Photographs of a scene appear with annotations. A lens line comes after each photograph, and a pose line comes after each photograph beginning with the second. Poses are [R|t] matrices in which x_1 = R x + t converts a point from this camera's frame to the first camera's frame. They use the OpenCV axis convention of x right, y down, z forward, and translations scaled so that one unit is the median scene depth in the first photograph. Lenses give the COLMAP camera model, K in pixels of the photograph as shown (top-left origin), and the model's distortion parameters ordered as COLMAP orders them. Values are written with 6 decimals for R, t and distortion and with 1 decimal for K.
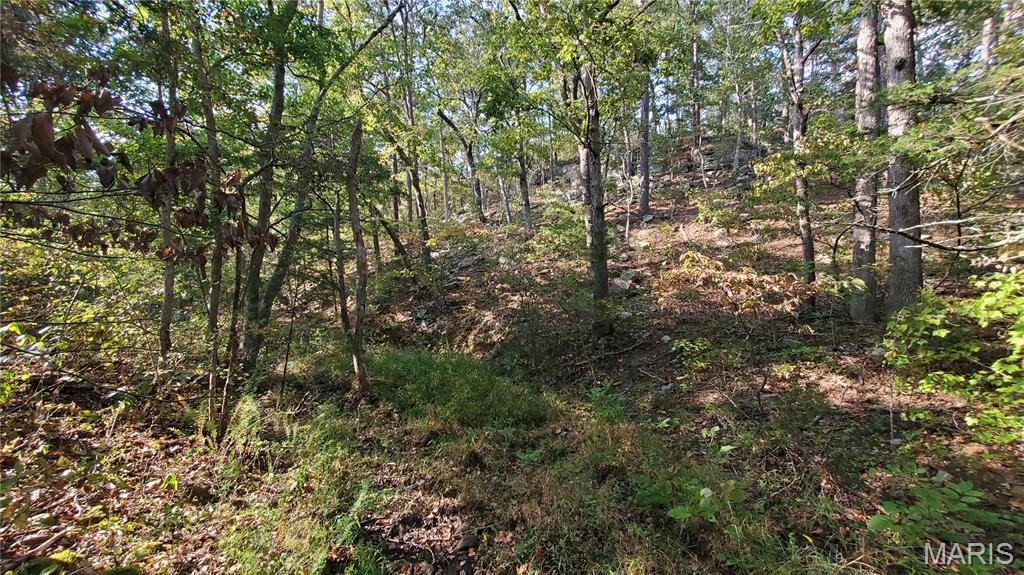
lens RADIAL K [[407.3, 0, 516.4], [0, 407.3, 277.5], [0, 0, 1]] dist [0.001272, -0.000147]
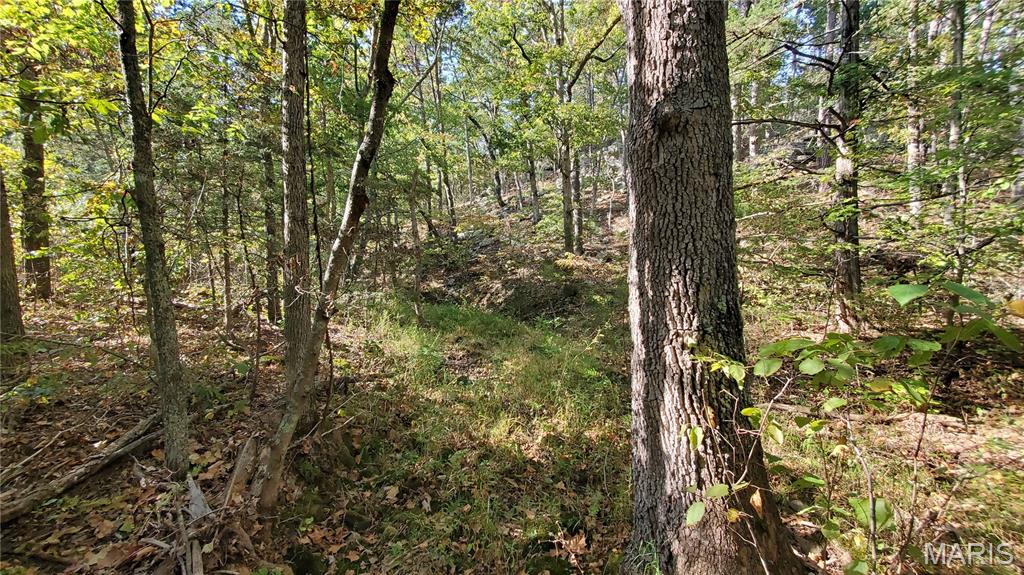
lens RADIAL K [[404.5, 0, 517.6], [0, 404.5, 277.3], [0, 0, 1]] dist [0.002718, -0.003249]
pose [[0.998210, 0.011142, -0.058765, 0.090262], [-0.007132, 0.997659, 0.068016, -0.025882], [0.059385, -0.067475, 0.995952, -0.442095]]
